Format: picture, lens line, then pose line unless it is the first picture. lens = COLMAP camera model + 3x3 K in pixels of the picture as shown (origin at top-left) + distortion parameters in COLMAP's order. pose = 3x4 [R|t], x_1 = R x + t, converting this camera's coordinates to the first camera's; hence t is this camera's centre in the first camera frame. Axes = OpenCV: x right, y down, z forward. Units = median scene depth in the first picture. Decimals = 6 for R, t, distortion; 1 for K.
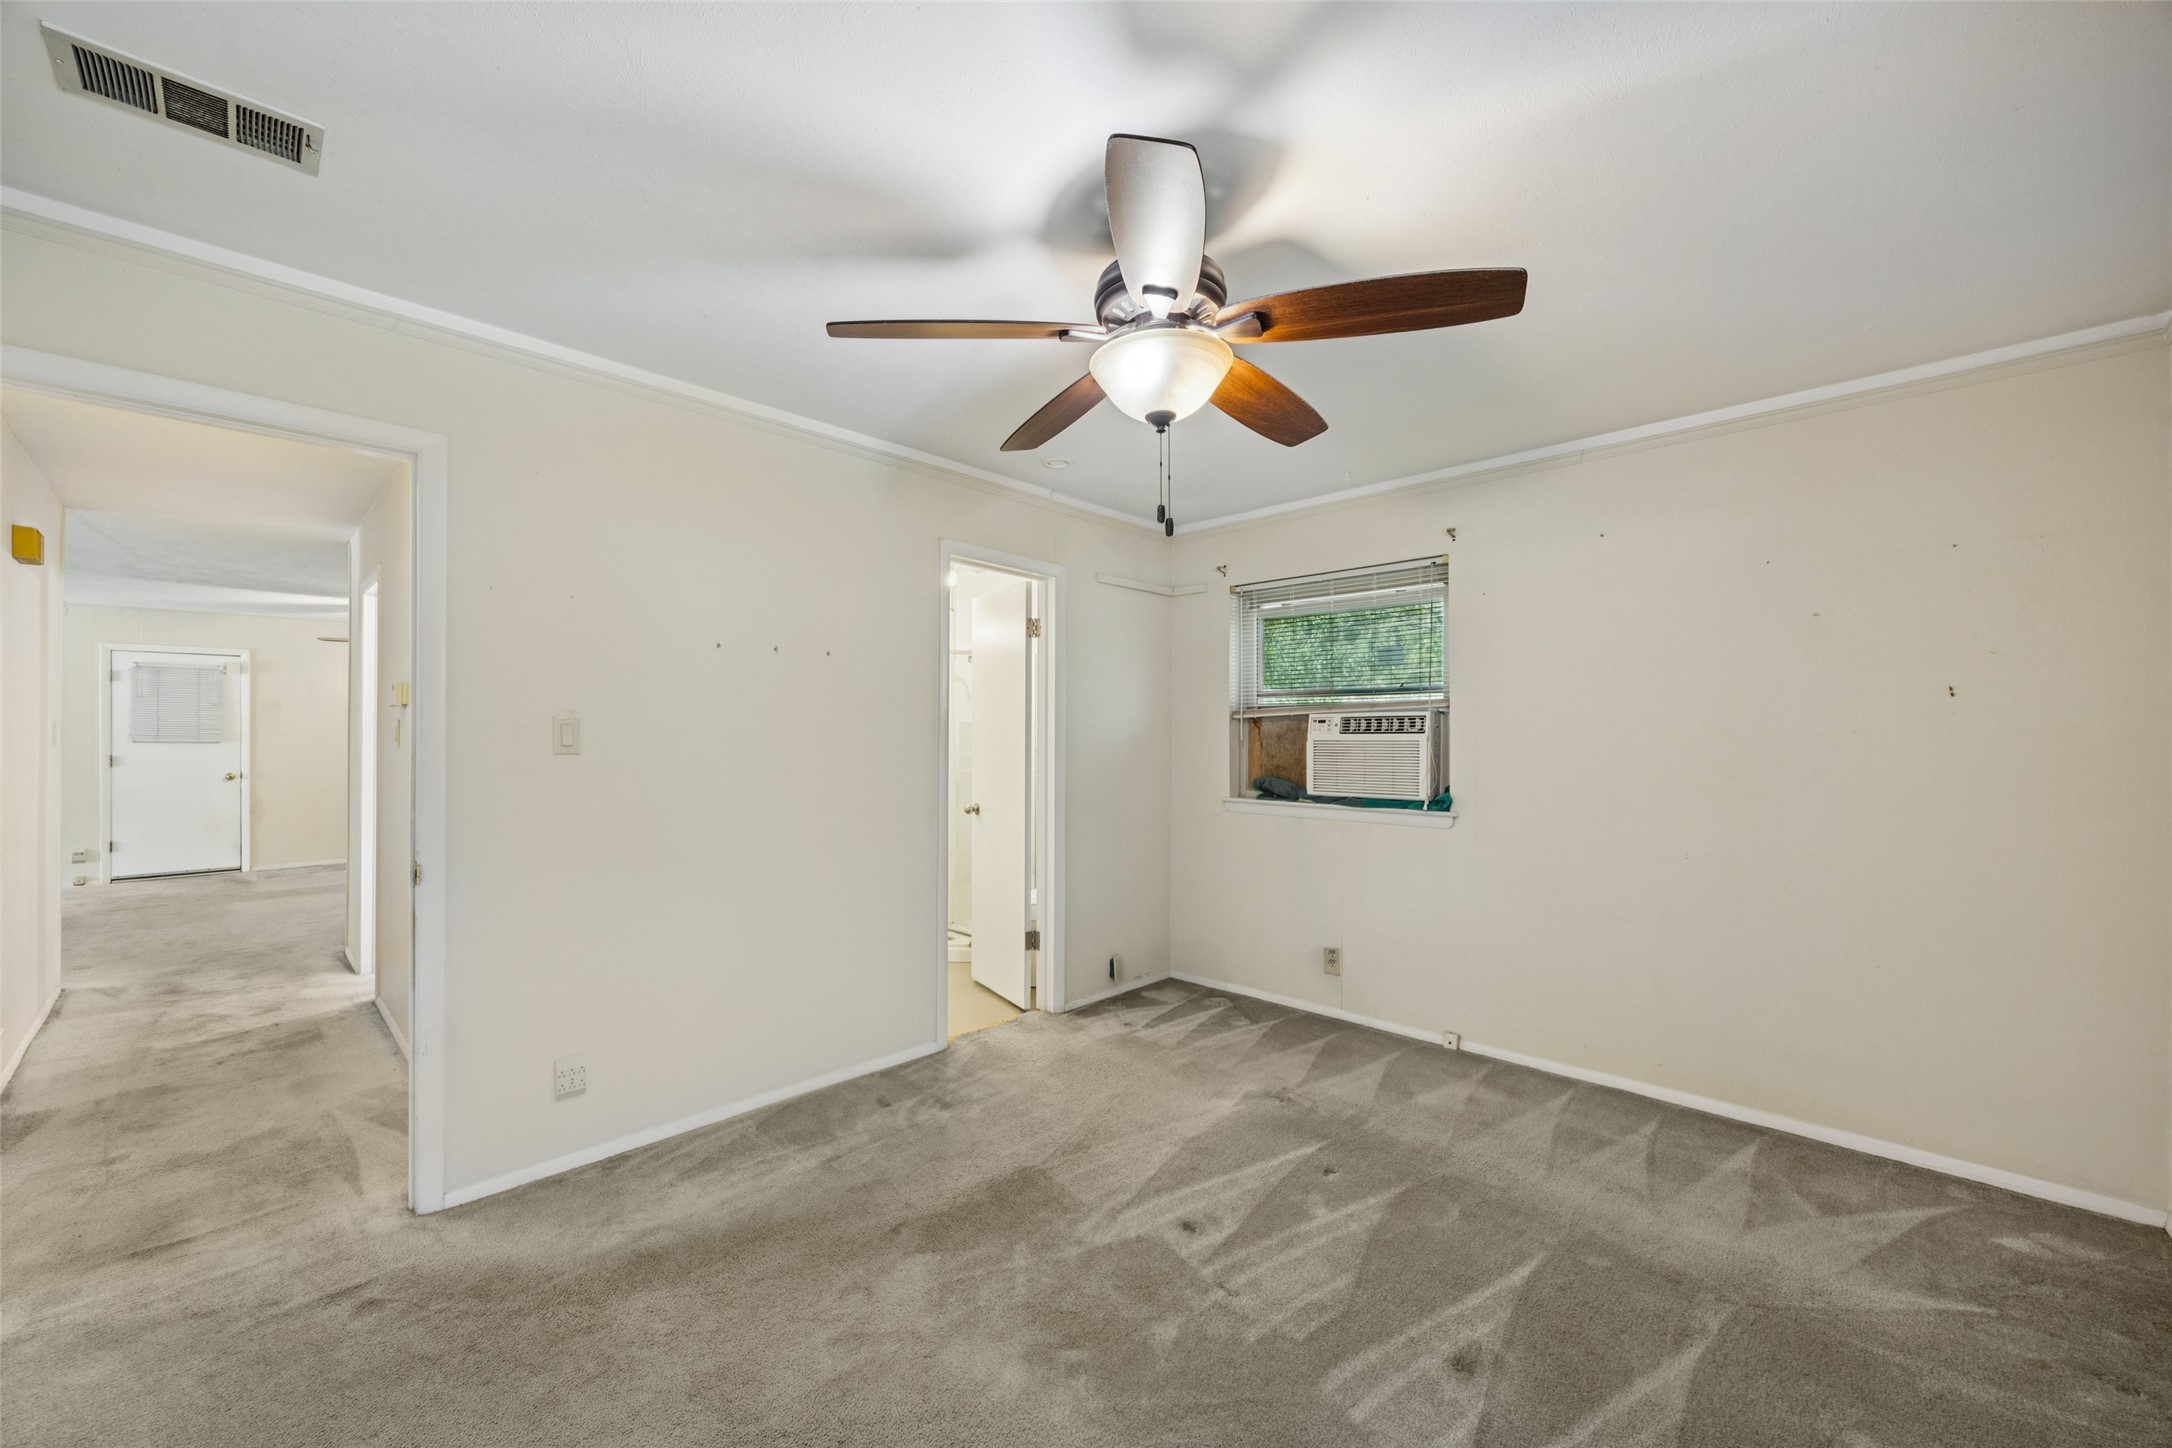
lens RADIAL K [[846.8, 0, 1079.5], [0, 846.8, 732.2], [0, 0, 1]] dist [-0.003546, 0.000799]
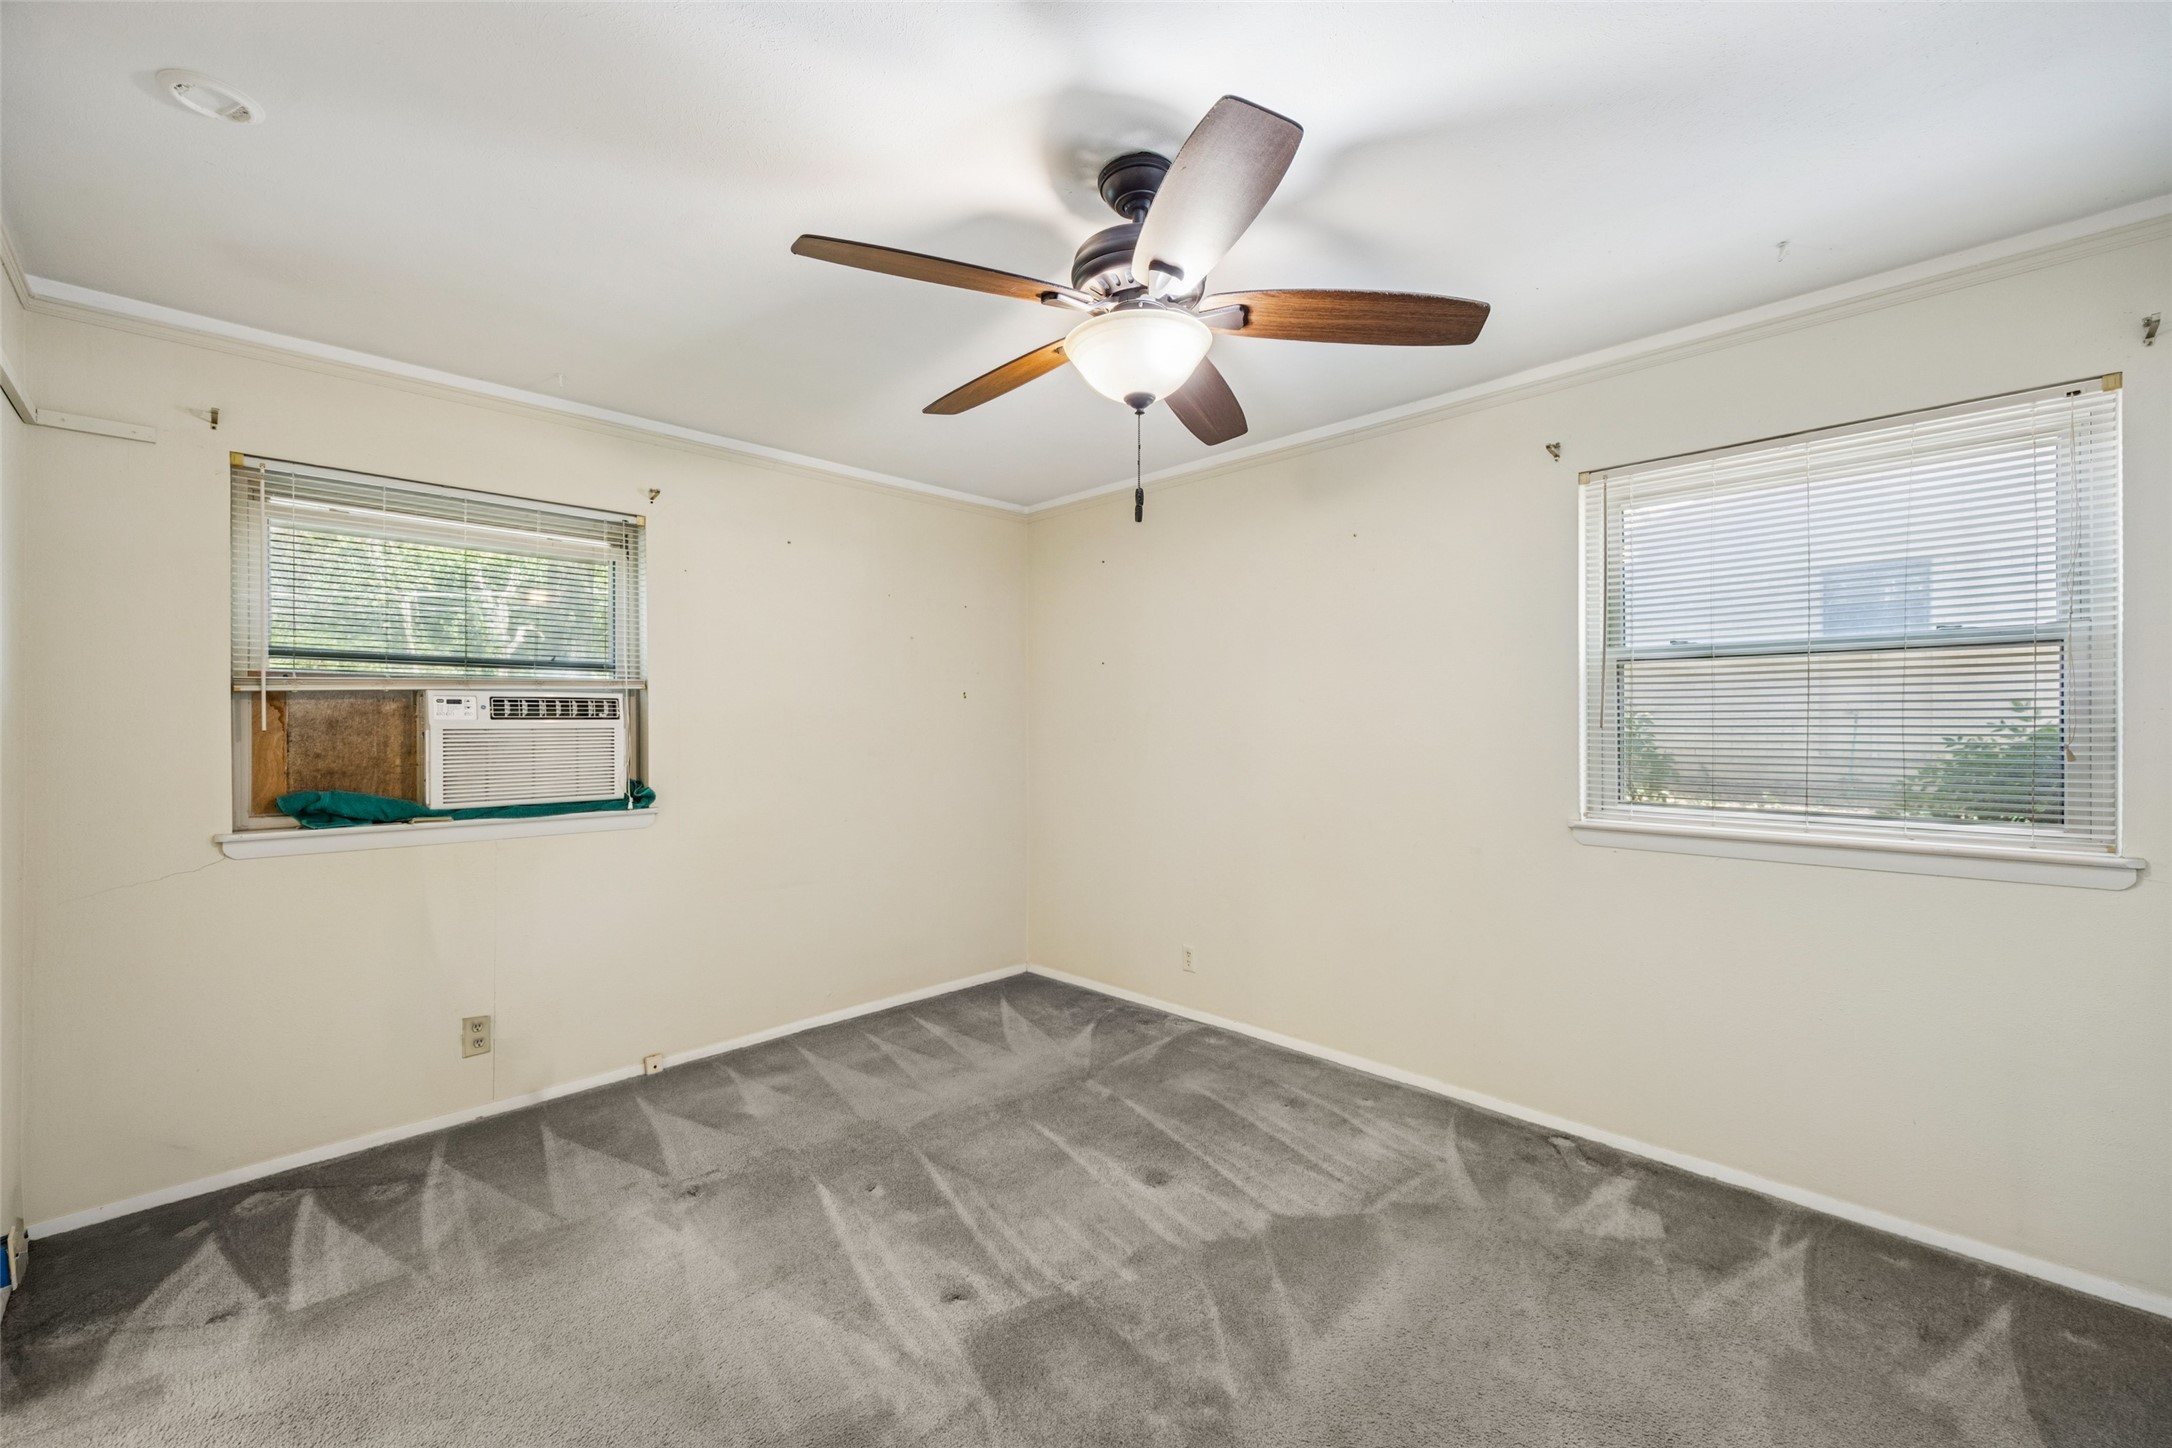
lens RADIAL K [[846.8, 0, 1106.6], [0, 846.8, 715.3], [0, 0, 1]] dist [-0.003546, 0.000799]
pose [[0.014399, 0.004514, 0.999886, -0.433474], [-0.004480, 0.999980, -0.004450, -0.000888], [-0.999886, -0.004415, 0.014419, 0.497588]]
